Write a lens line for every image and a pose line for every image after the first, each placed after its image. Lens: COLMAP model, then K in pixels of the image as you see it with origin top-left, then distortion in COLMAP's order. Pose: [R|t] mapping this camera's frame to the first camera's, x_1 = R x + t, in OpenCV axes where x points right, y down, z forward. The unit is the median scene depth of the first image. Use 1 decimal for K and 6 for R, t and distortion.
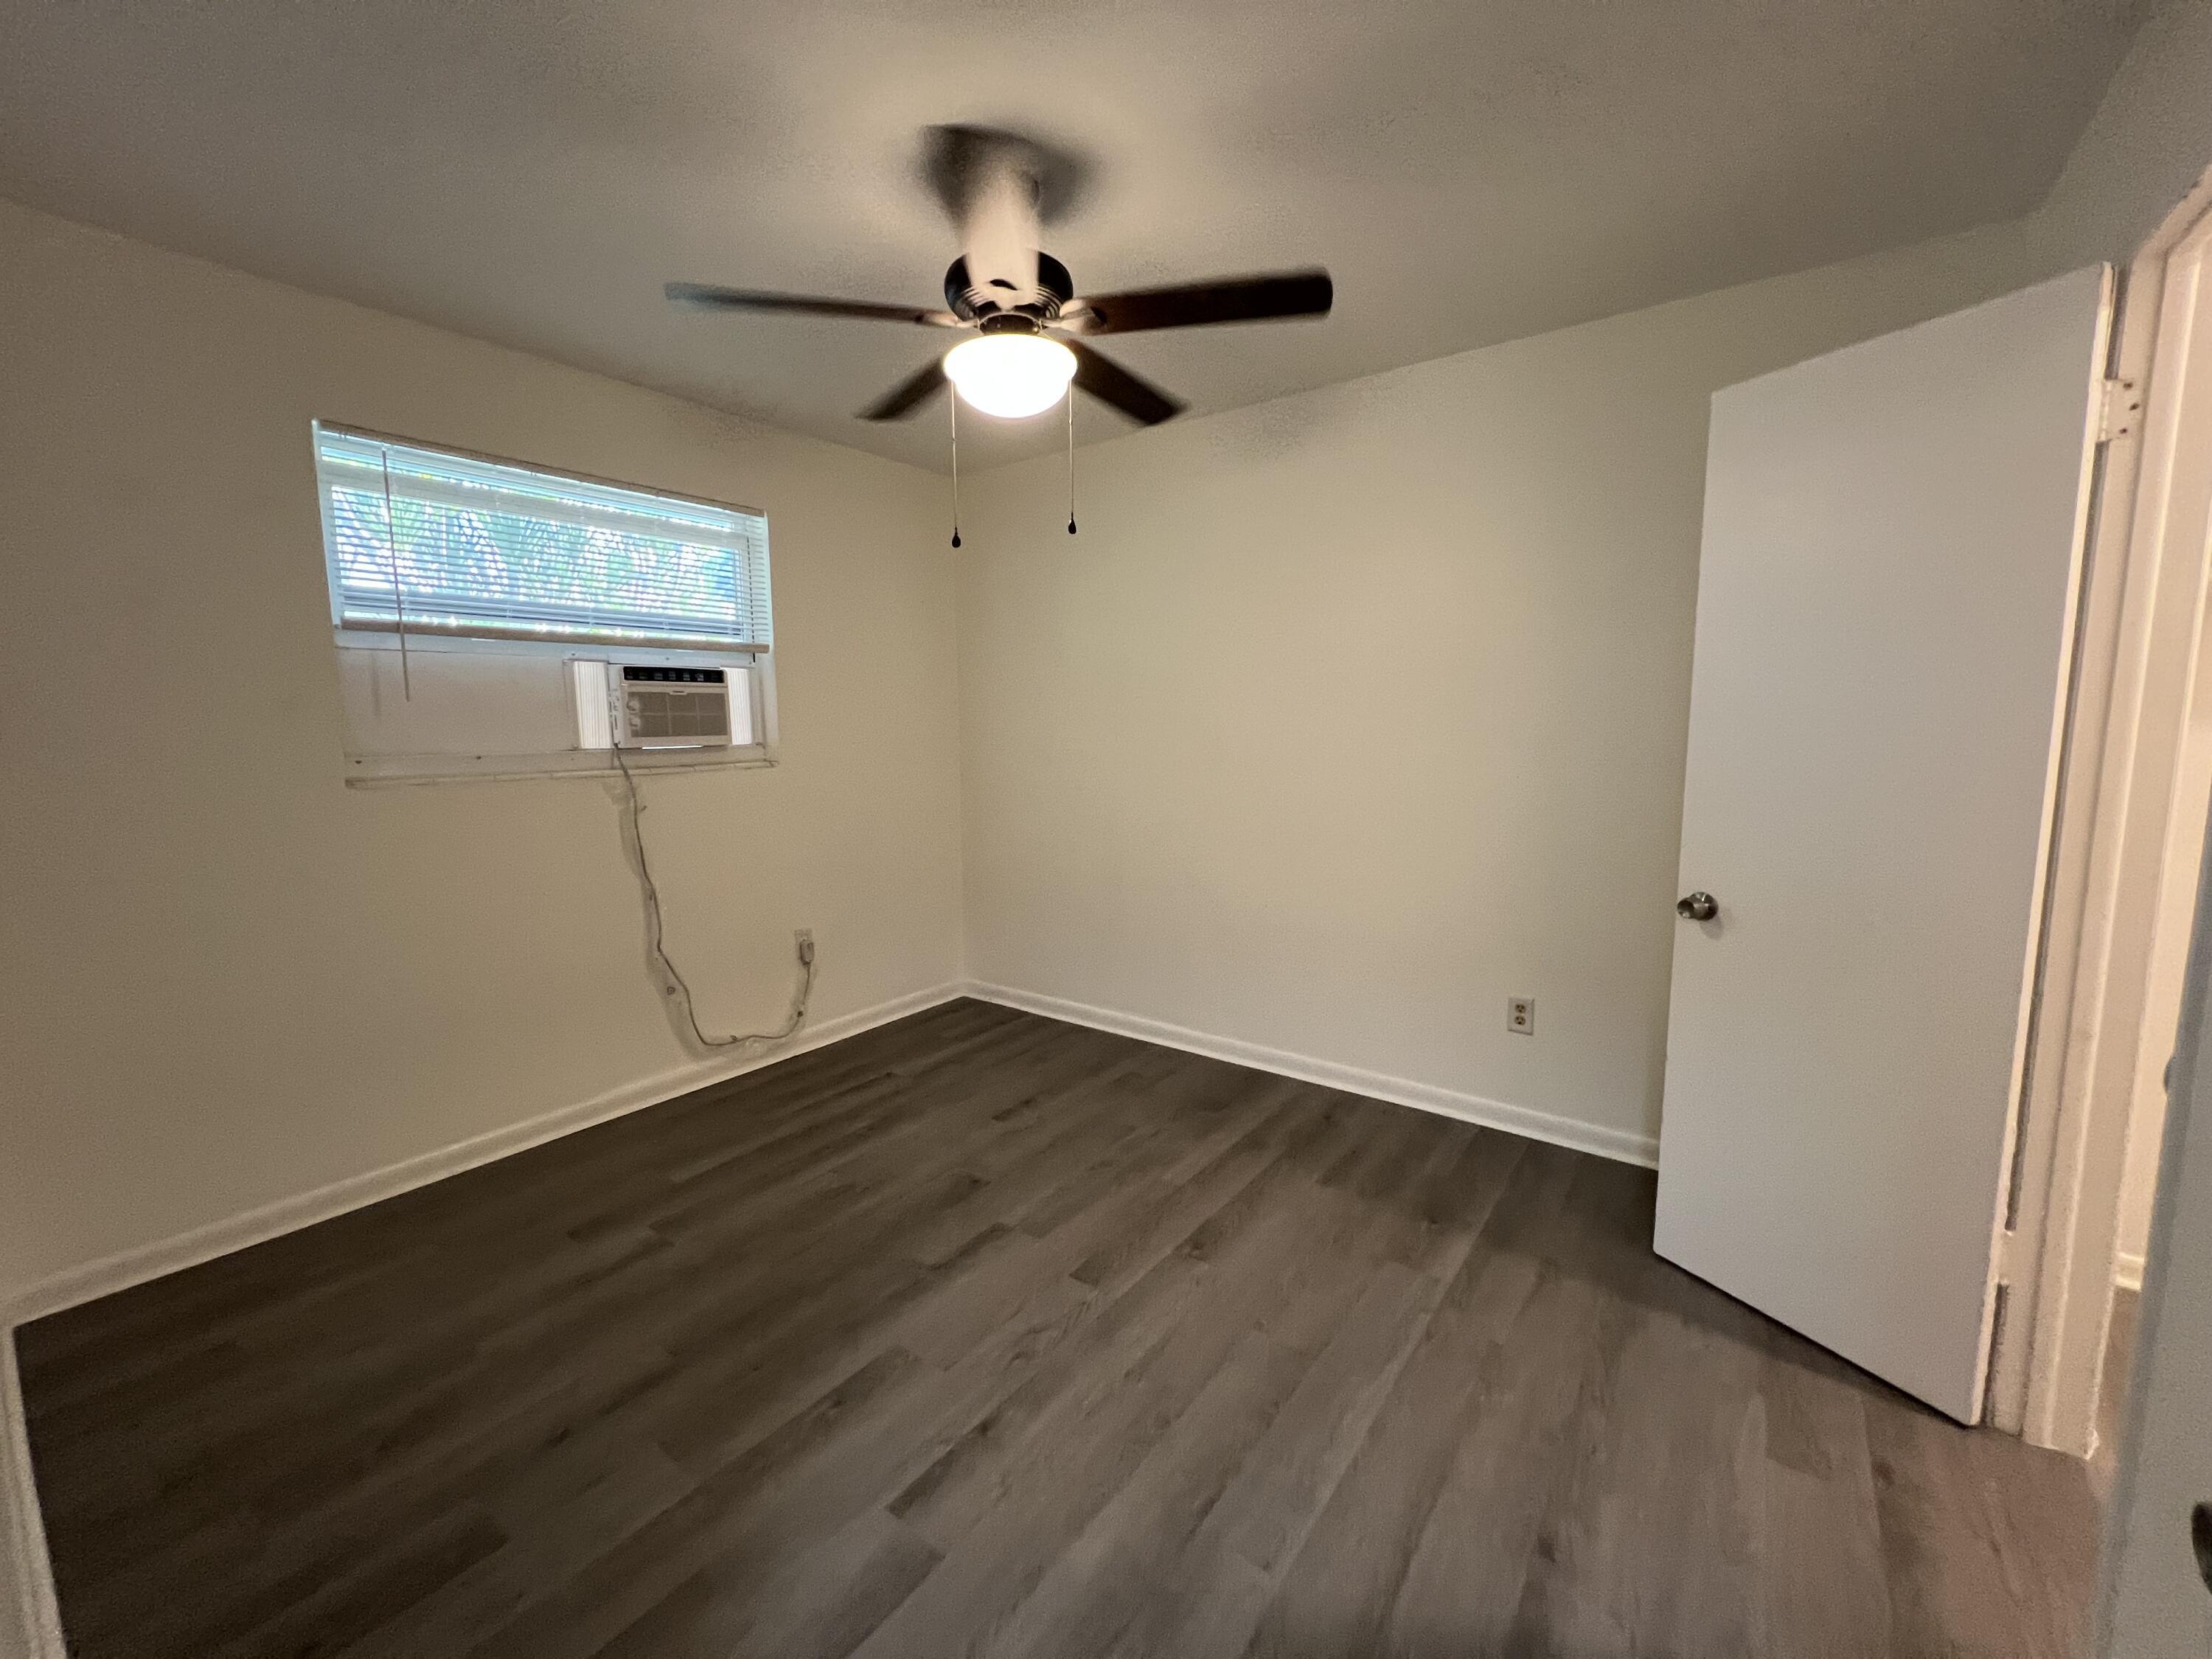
lens RADIAL K [[886.9, 0, 1102.4], [0, 886.9, 824.2], [0, 0, 1]] dist [0.002180, 0.000054]
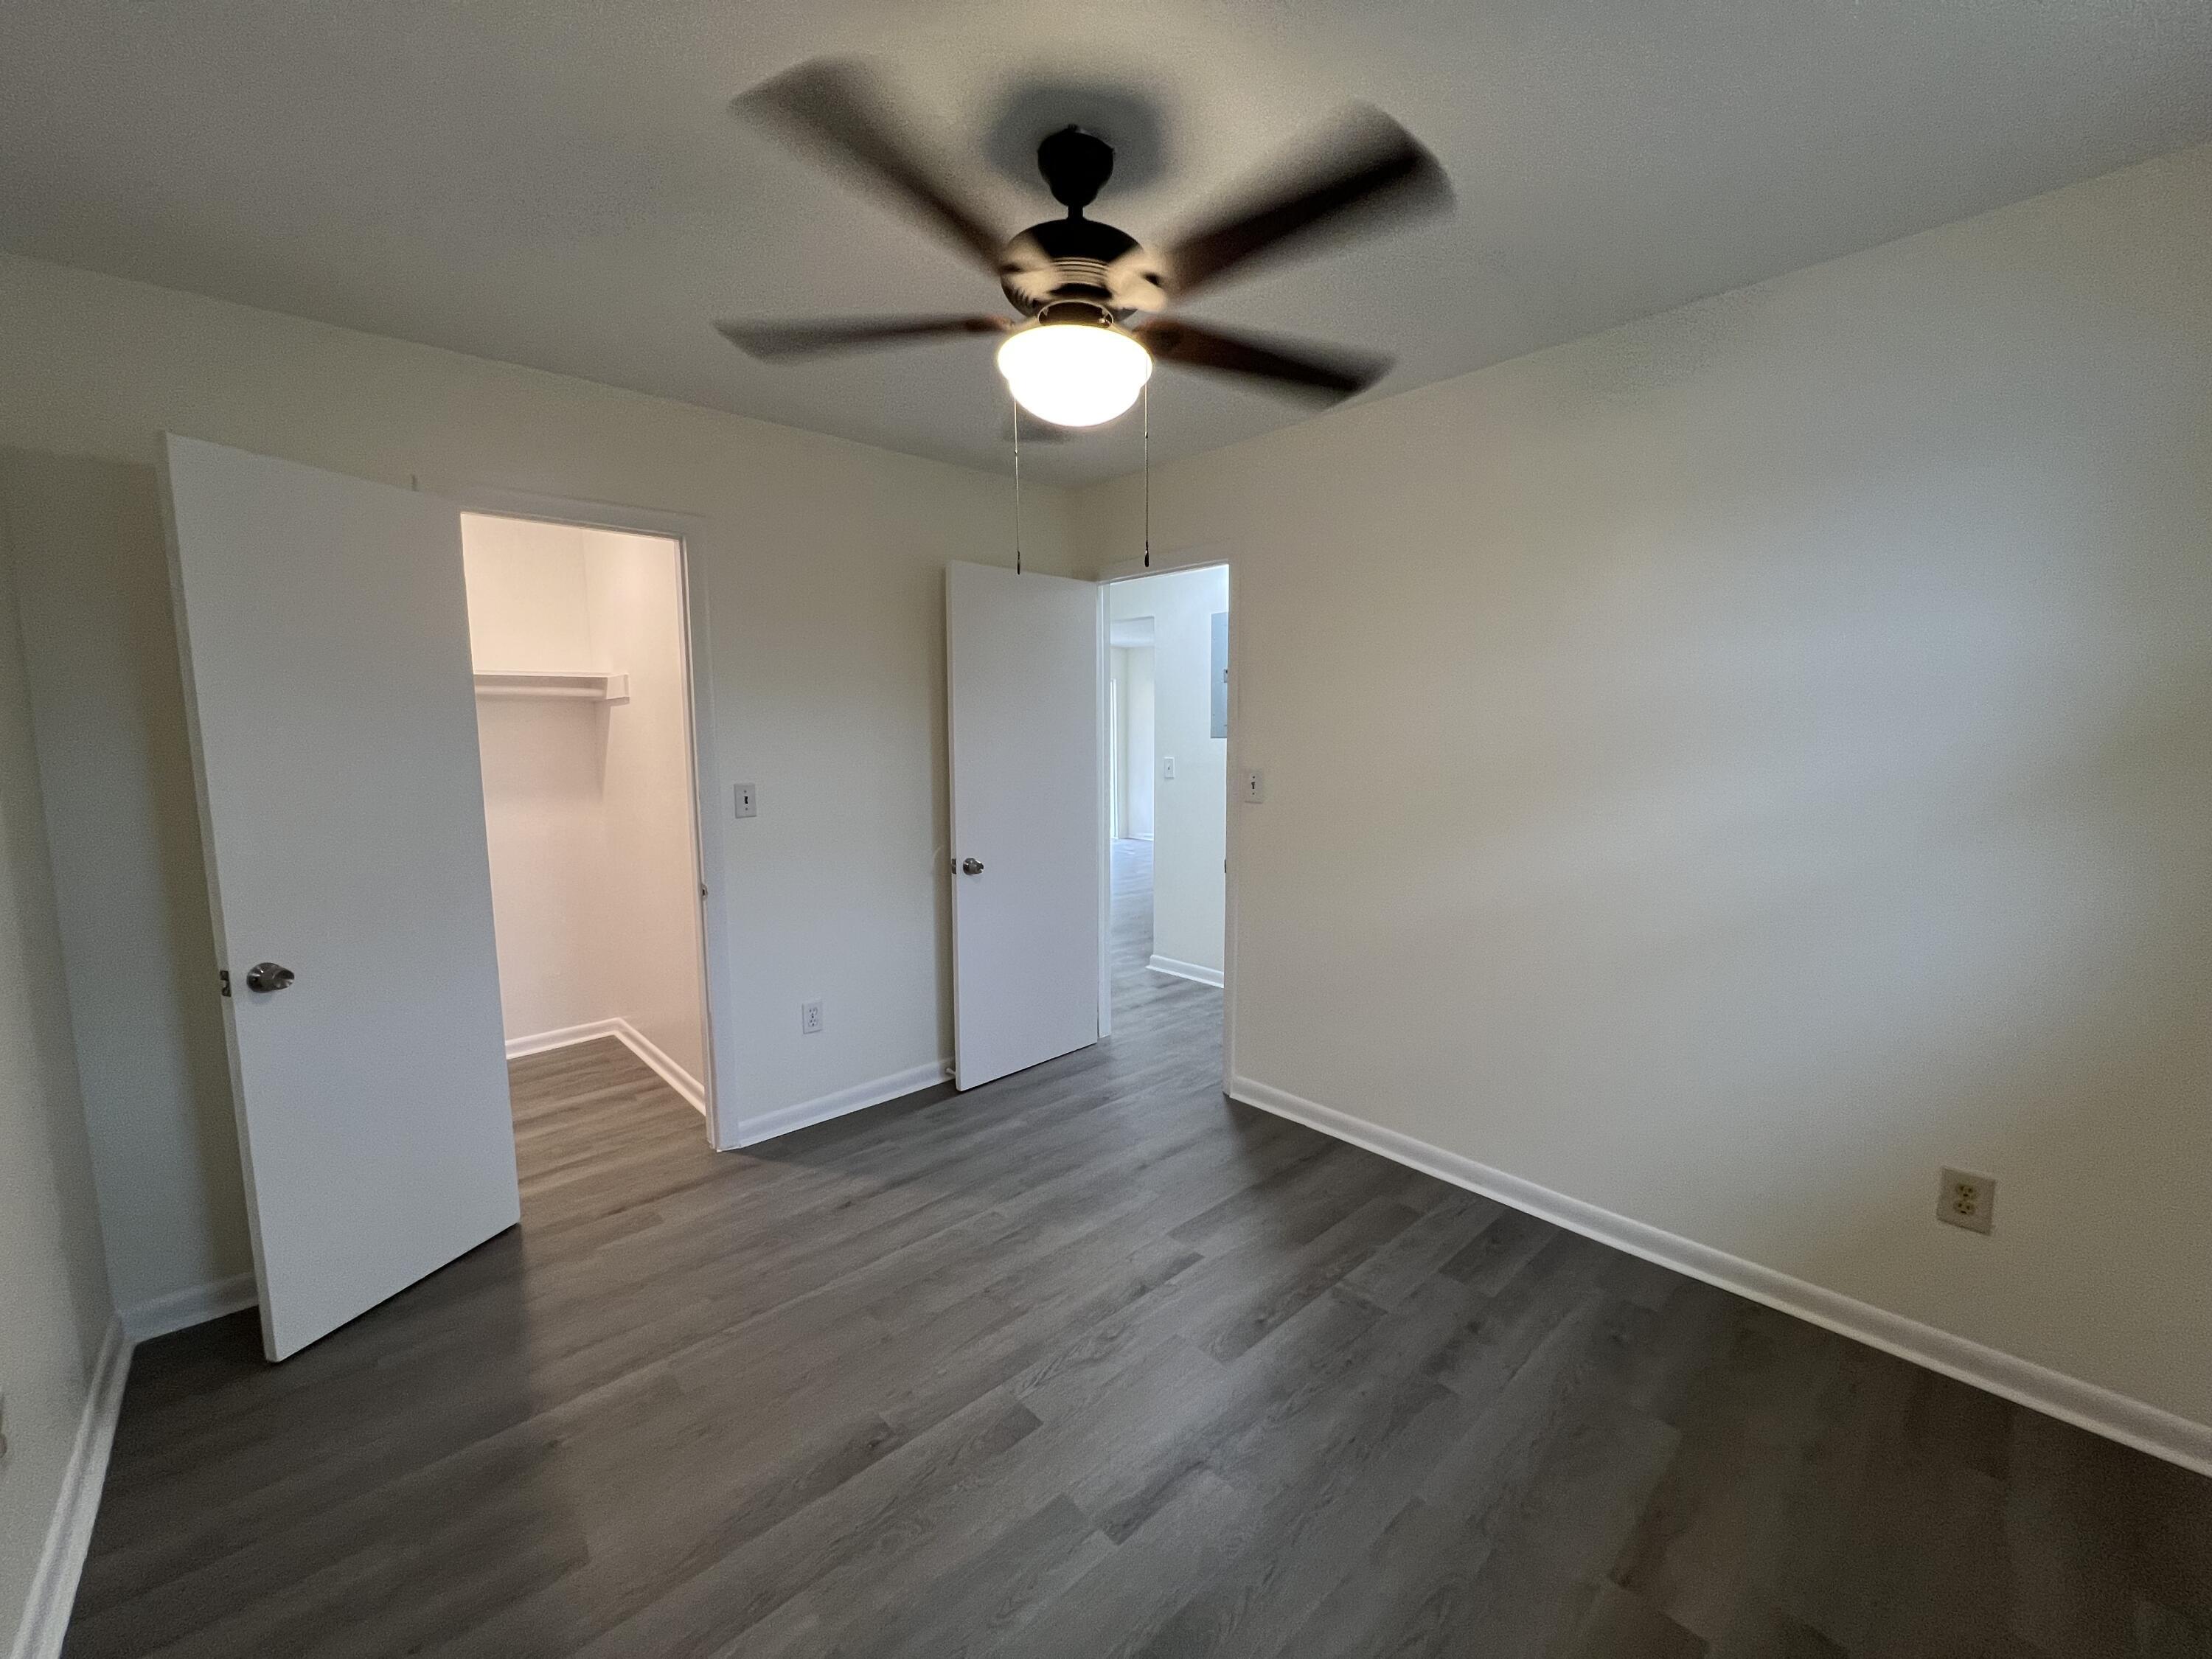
lens RADIAL K [[886.9, 0, 1102.4], [0, 886.9, 824.2], [0, 0, 1]] dist [0.002180, 0.000054]
pose [[-0.983140, -0.003925, 0.182810, -0.303215], [0.037743, 0.973885, 0.223885, -0.299179], [-0.178915, 0.227010, -0.957317, 2.050508]]
